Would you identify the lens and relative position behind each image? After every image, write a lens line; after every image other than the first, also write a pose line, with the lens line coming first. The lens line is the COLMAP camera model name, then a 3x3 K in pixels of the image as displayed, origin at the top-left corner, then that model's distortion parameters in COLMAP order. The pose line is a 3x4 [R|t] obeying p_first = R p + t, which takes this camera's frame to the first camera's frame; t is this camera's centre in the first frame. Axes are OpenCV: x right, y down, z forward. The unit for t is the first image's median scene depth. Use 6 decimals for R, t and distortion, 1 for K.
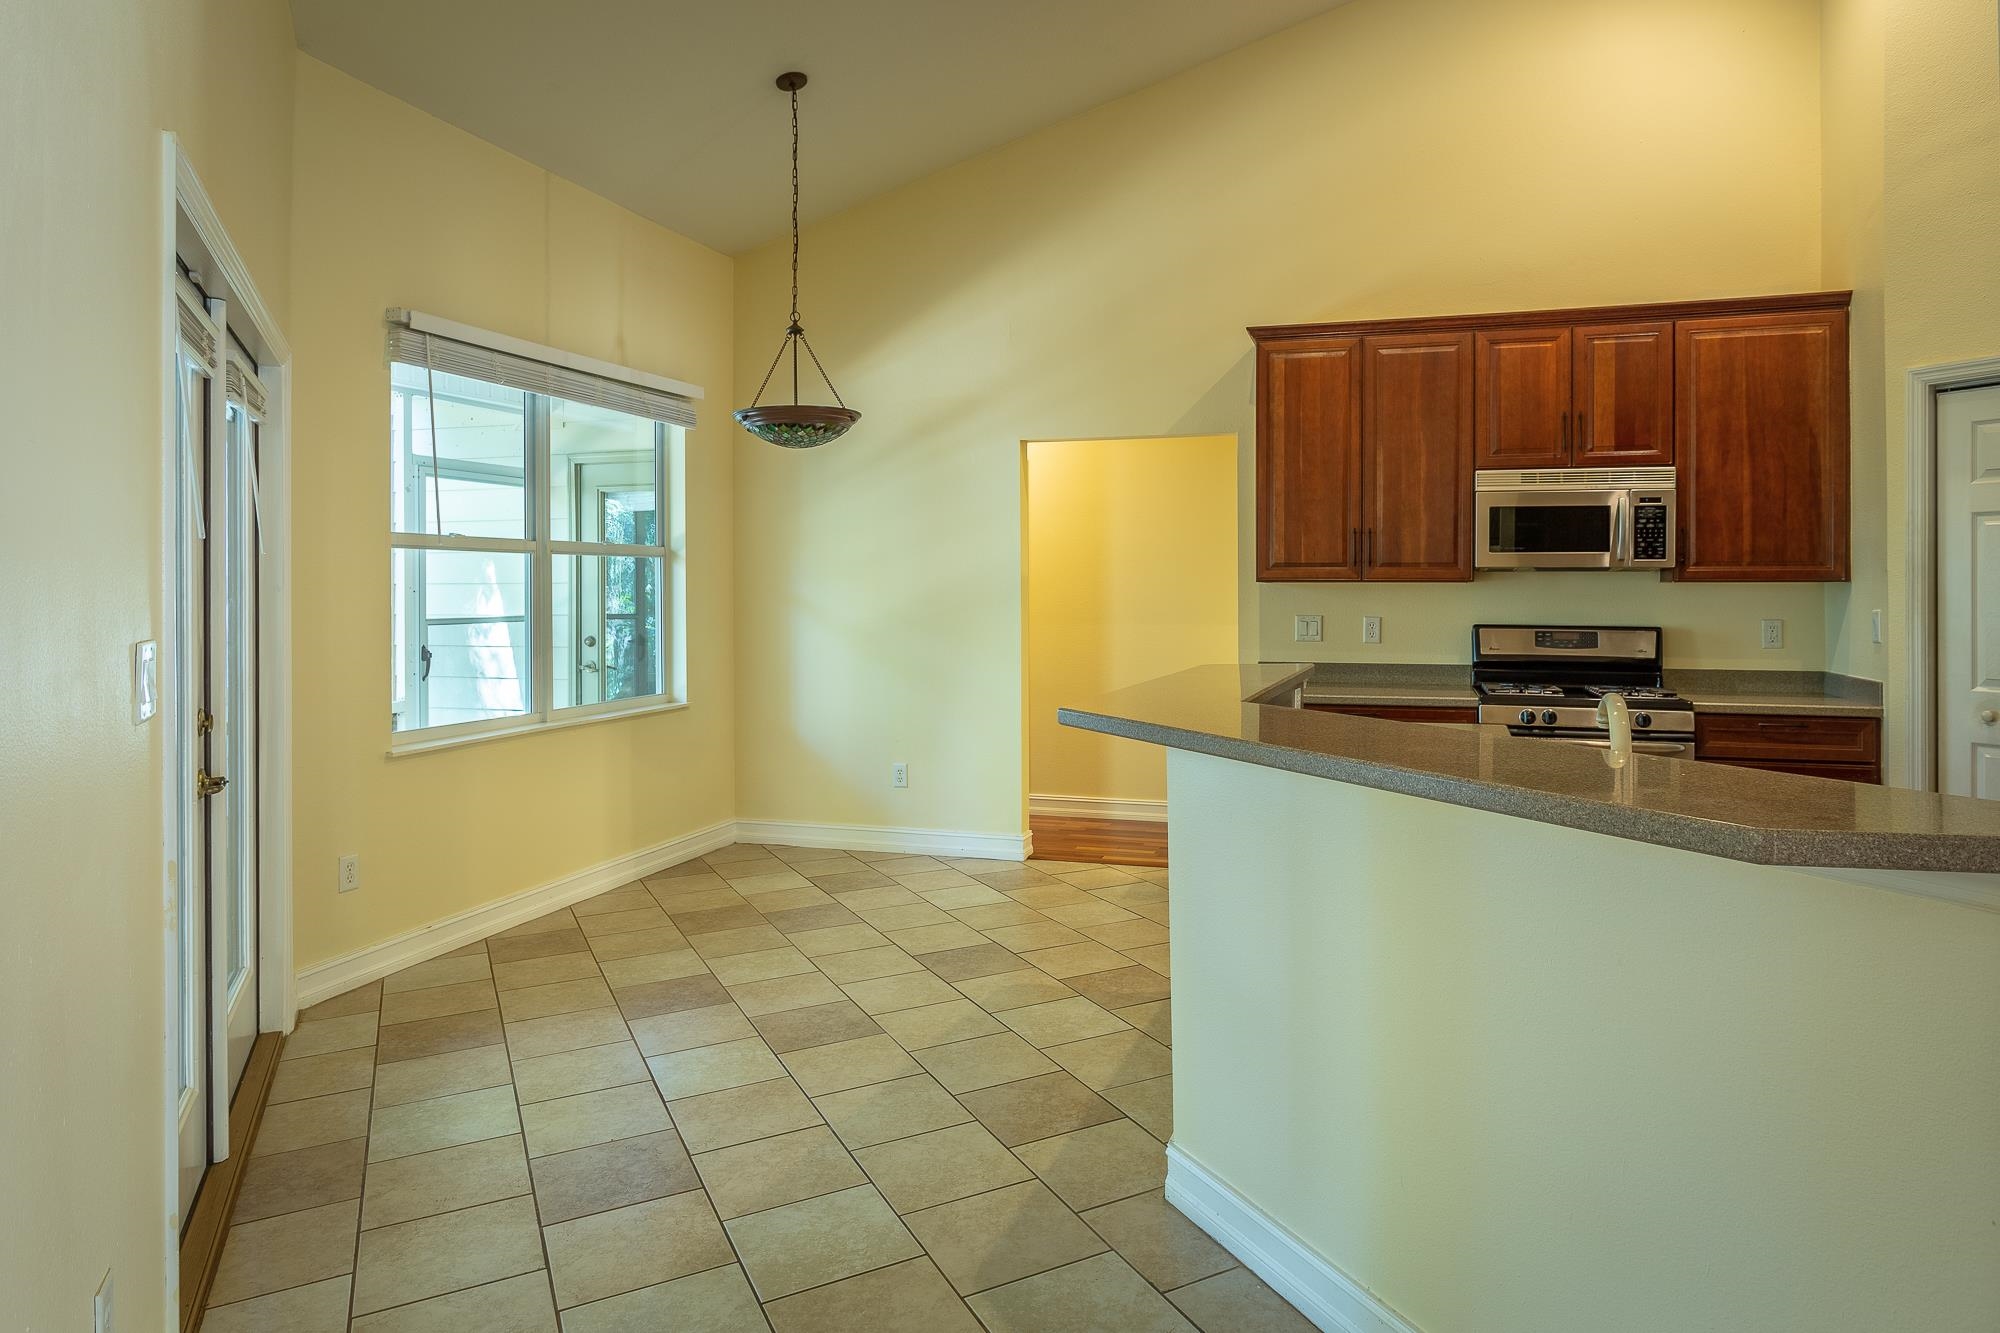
lens RADIAL K [[1178.2, 0, 1000.6], [0, 1178.2, 611.7], [0, 0, 1]] dist [-0.012143, -0.002194]
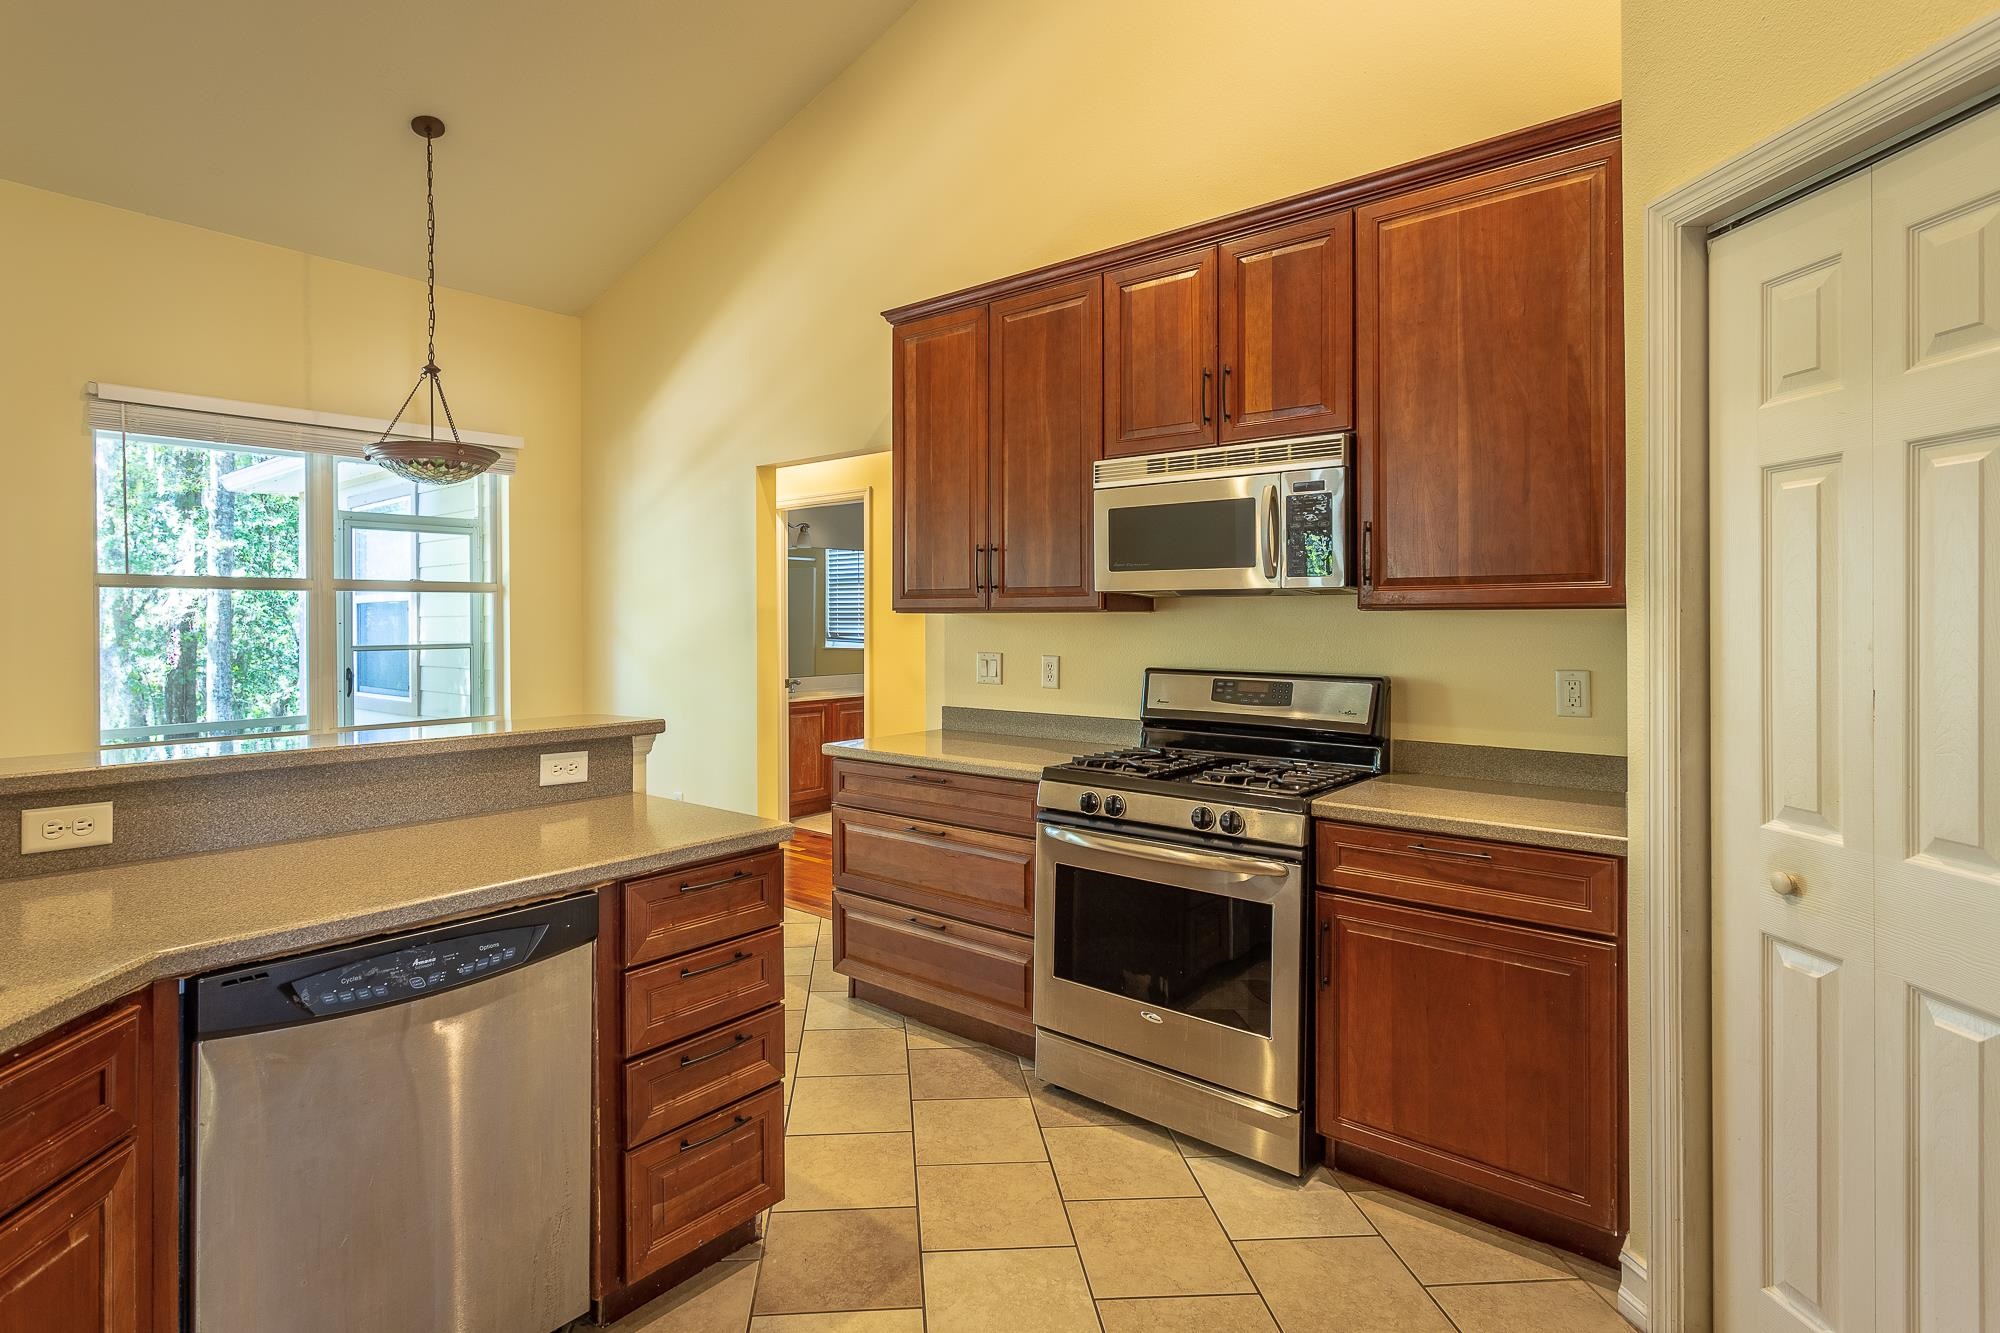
lens RADIAL K [[977.9, 0, 1001.2], [0, 977.9, 630.0], [0, 0, 1]] dist [0.000259, 0.000627]
pose [[0.910532, 0.002143, -0.413434, 0.610882], [-0.004585, 0.999977, -0.004915, -0.010454], [0.413414, 0.006371, 0.910521, 0.418930]]
